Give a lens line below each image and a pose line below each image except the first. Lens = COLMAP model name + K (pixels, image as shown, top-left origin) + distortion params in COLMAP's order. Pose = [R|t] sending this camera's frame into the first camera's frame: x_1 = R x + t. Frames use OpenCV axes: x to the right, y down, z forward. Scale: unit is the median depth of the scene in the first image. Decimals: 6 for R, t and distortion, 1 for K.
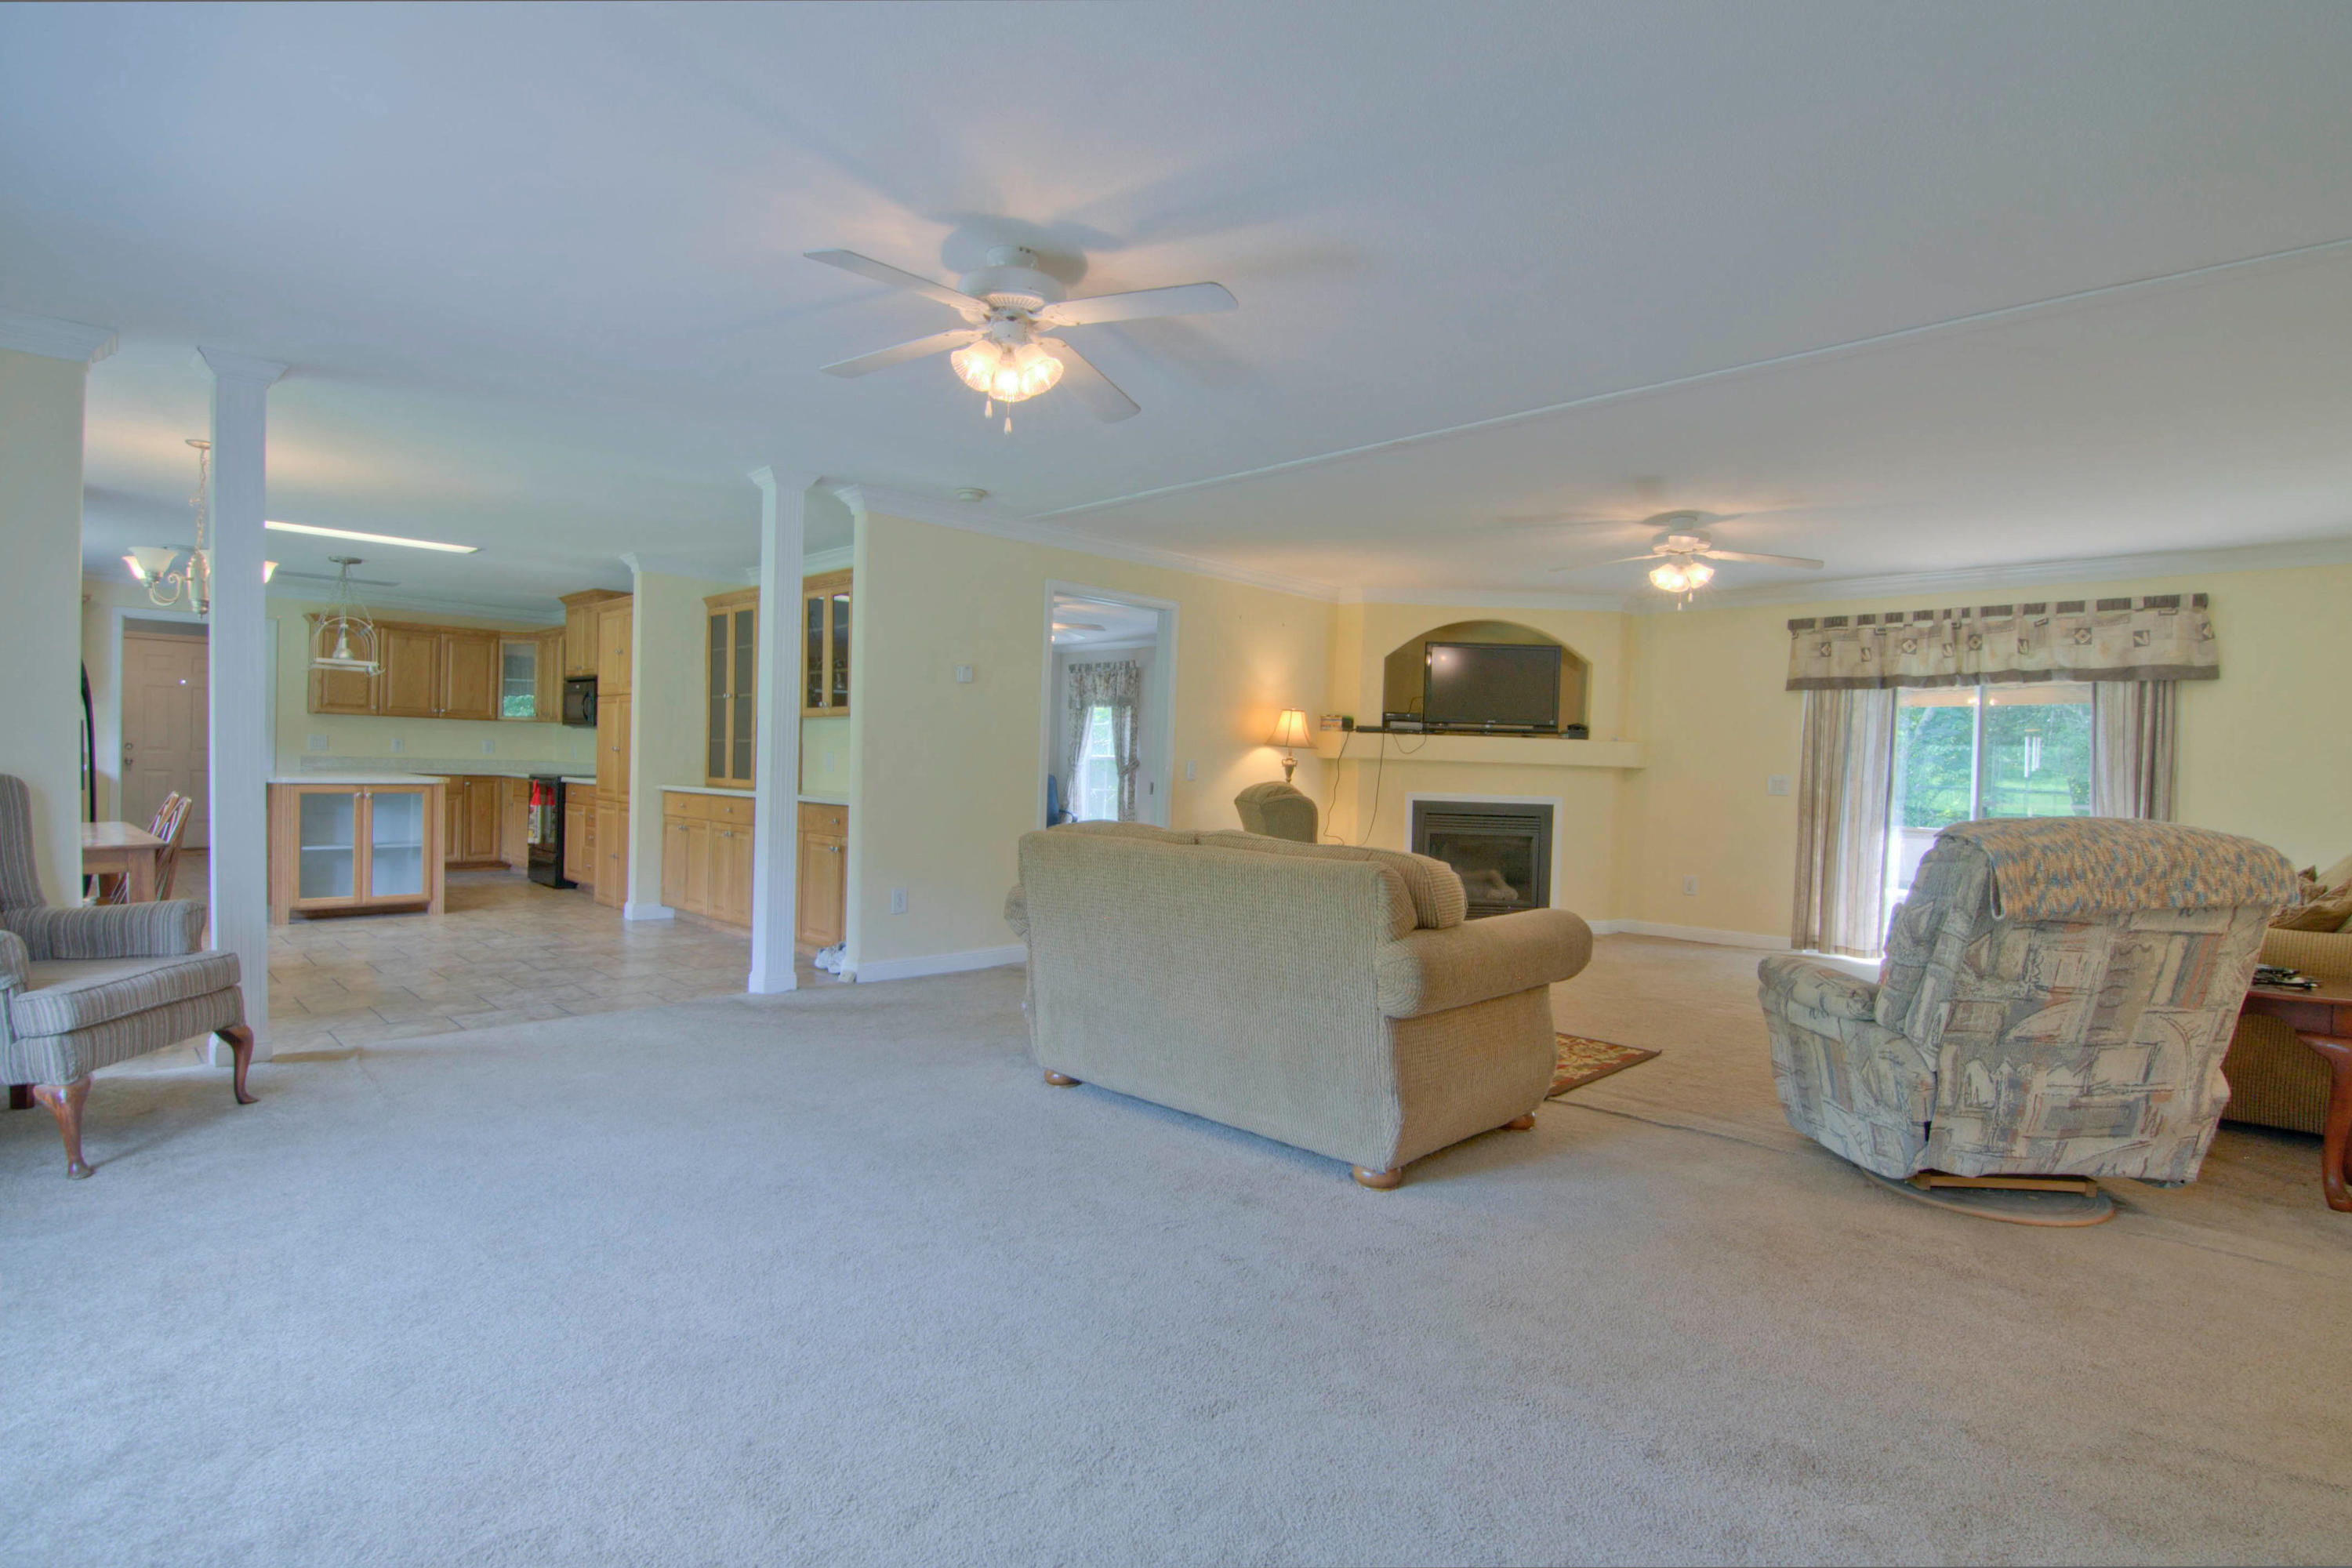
lens RADIAL K [[1136.6, 0, 1188.0], [0, 1136.6, 787.5], [0, 0, 1]] dist [-0.004962, -0.011142]
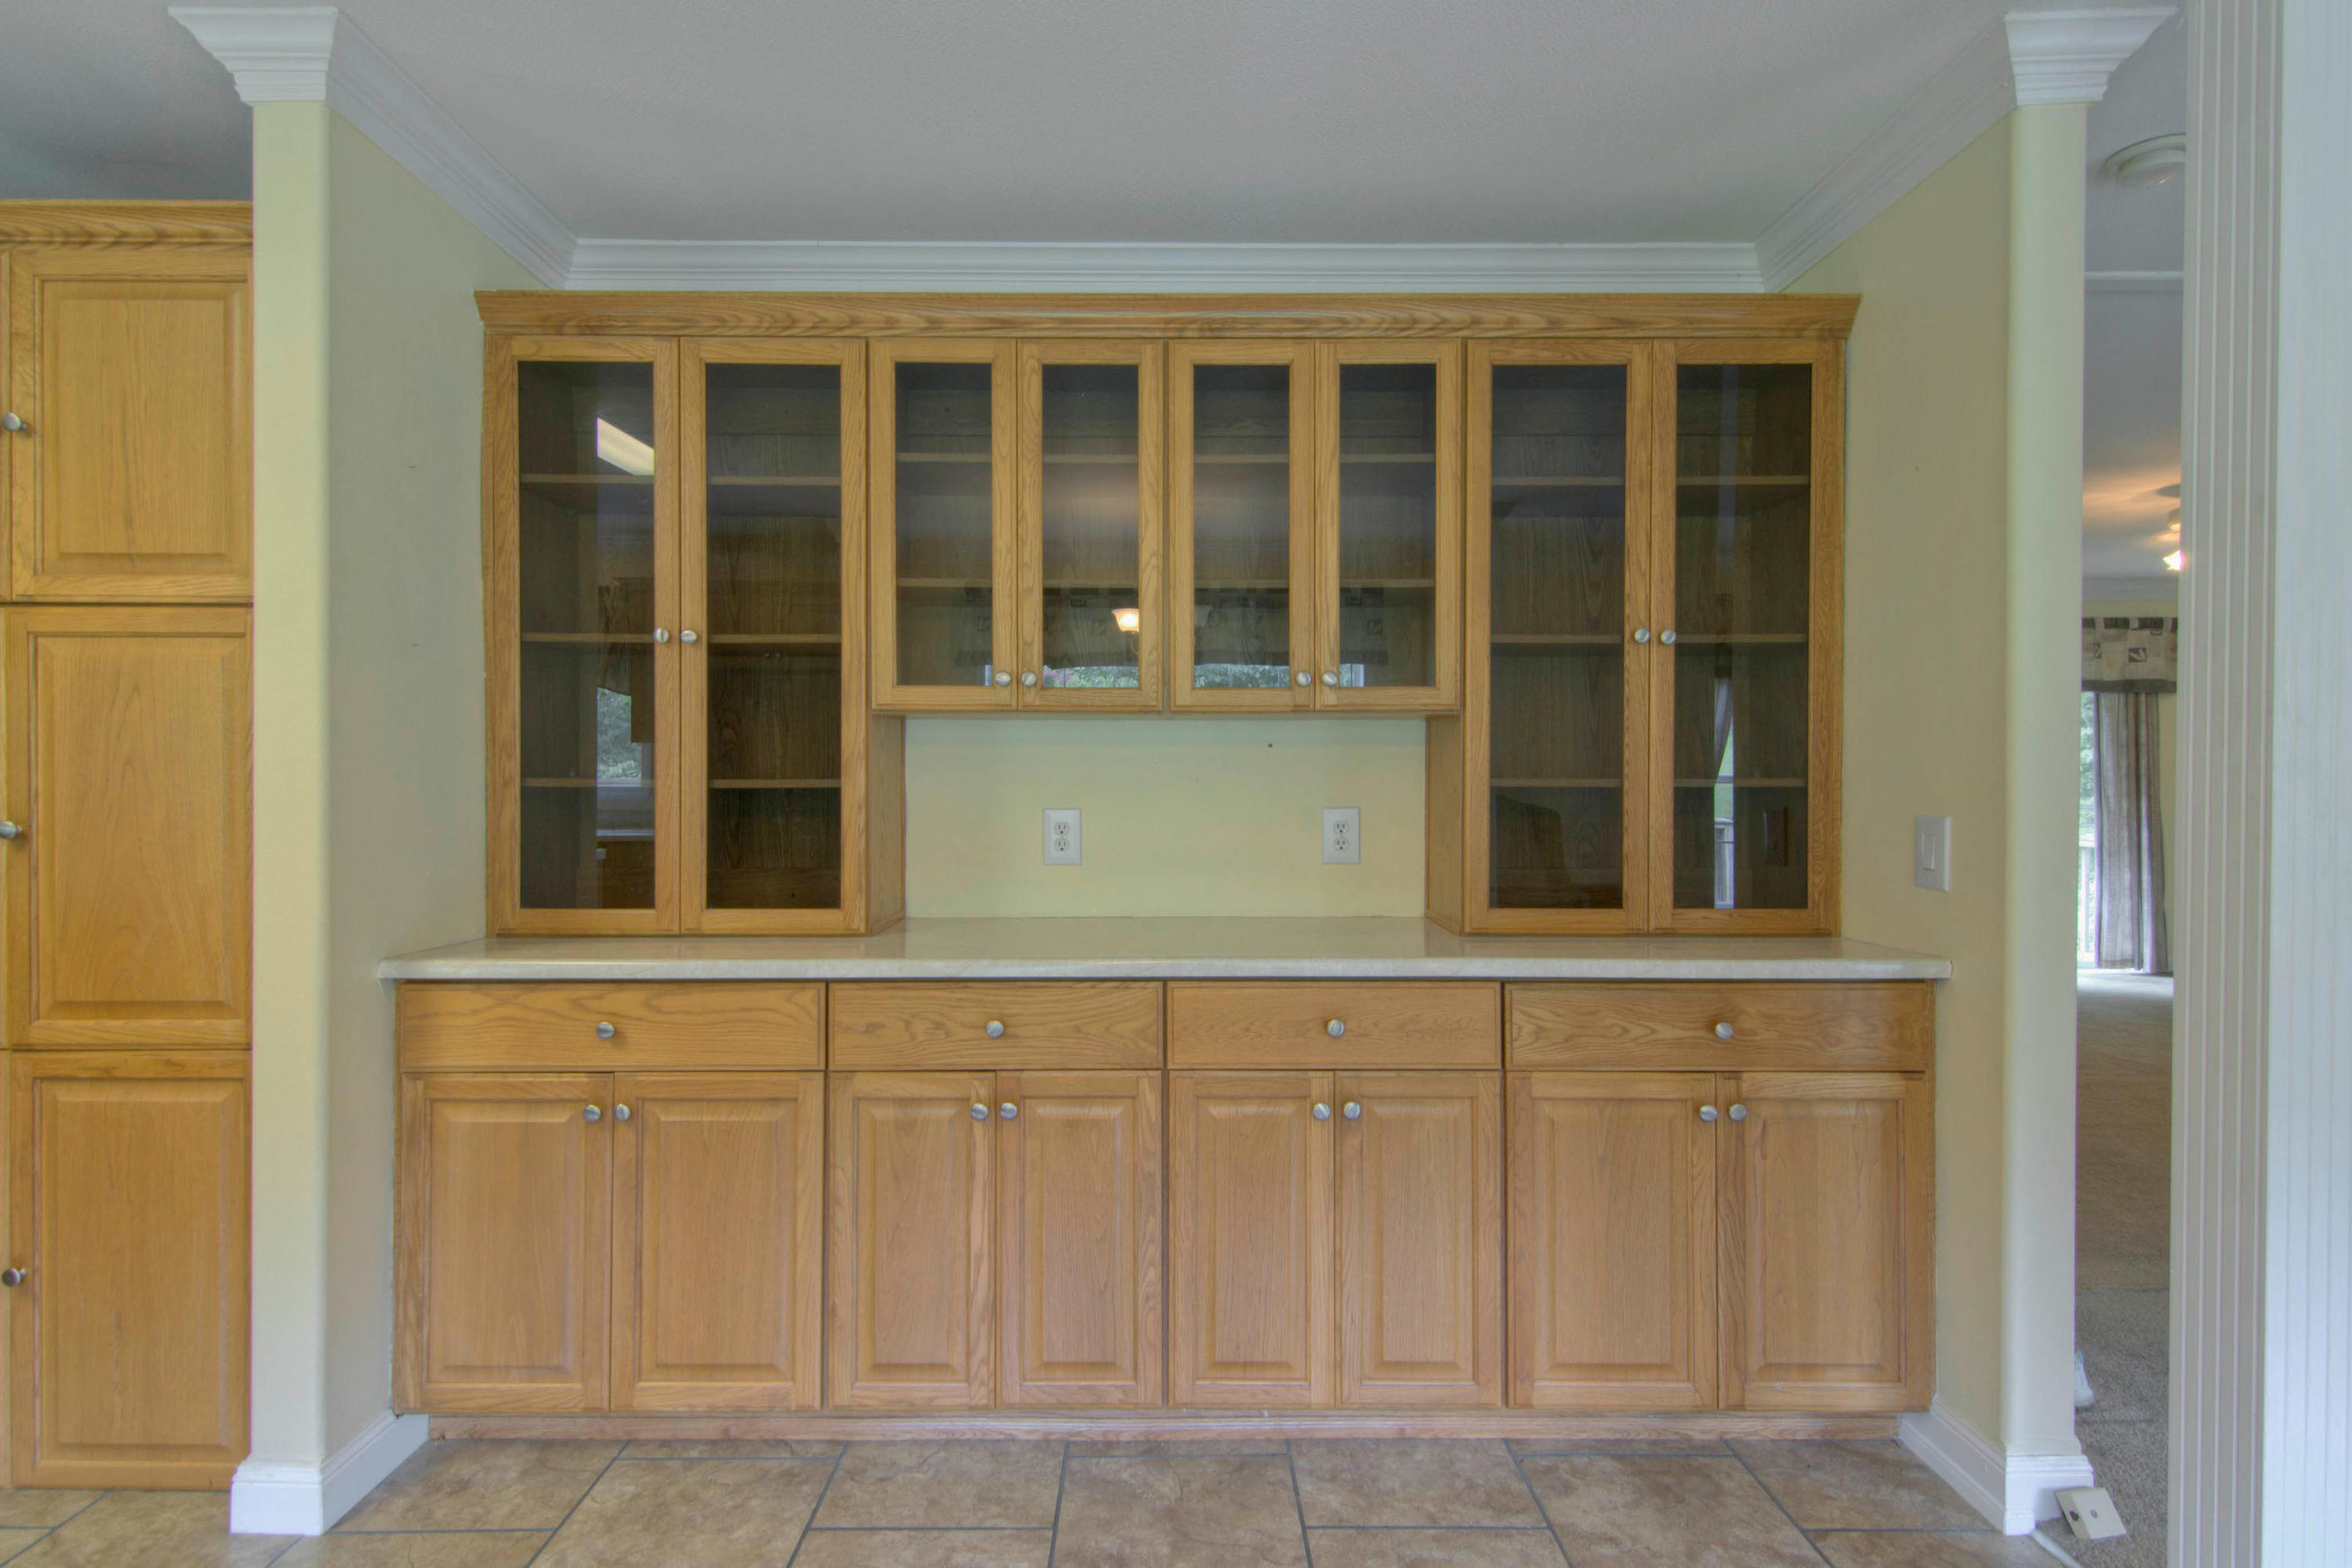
lens RADIAL K [[1140.1, 0, 1152.6], [0, 1140.1, 780.7], [0, 0, 1]] dist [0.031222, -0.015972]
pose [[0.717393, -0.030417, 0.696004, -0.598810], [0.031695, 0.999437, 0.011008, -0.047105], [-0.695947, 0.014162, 0.717953, 0.785634]]
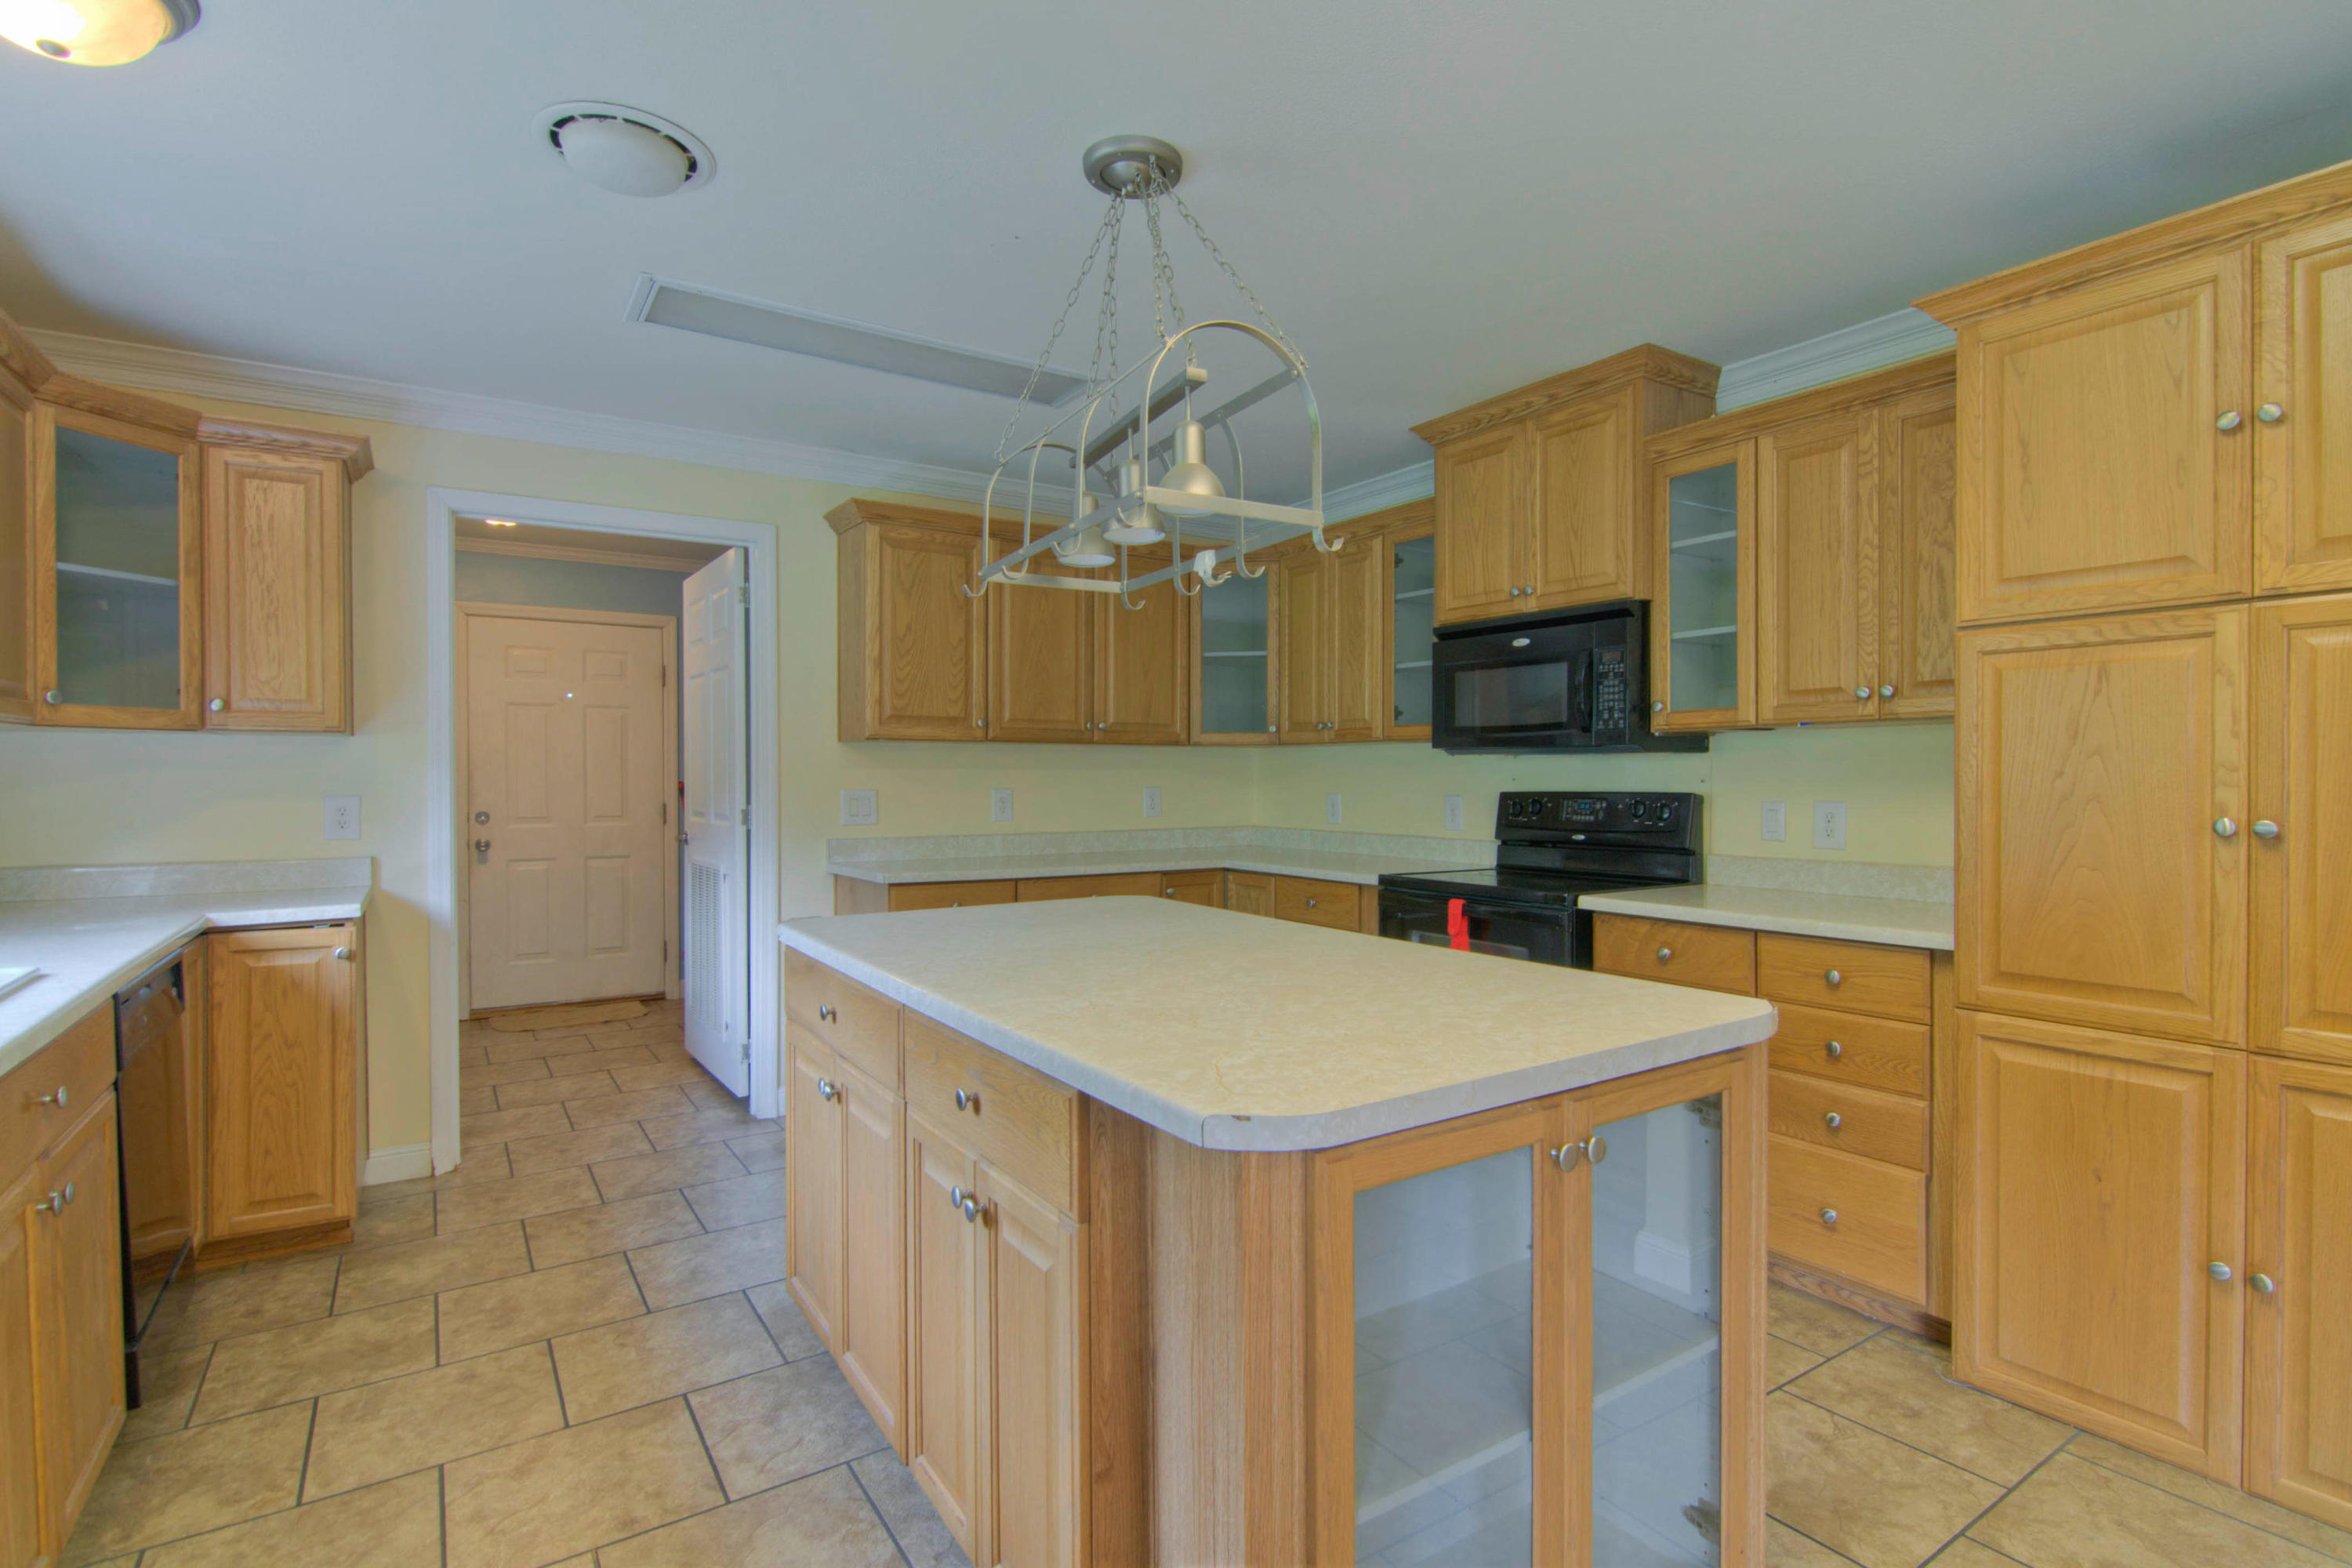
lens RADIAL K [[1126.3, 0, 1188.3], [0, 1126.3, 789.1], [0, 0, 1]] dist [0.014118, -0.013040]
pose [[0.977760, -0.030327, -0.207524, -0.805994], [0.027725, 0.999496, -0.015437, -0.053610], [0.207888, 0.009340, 0.978108, 0.867819]]
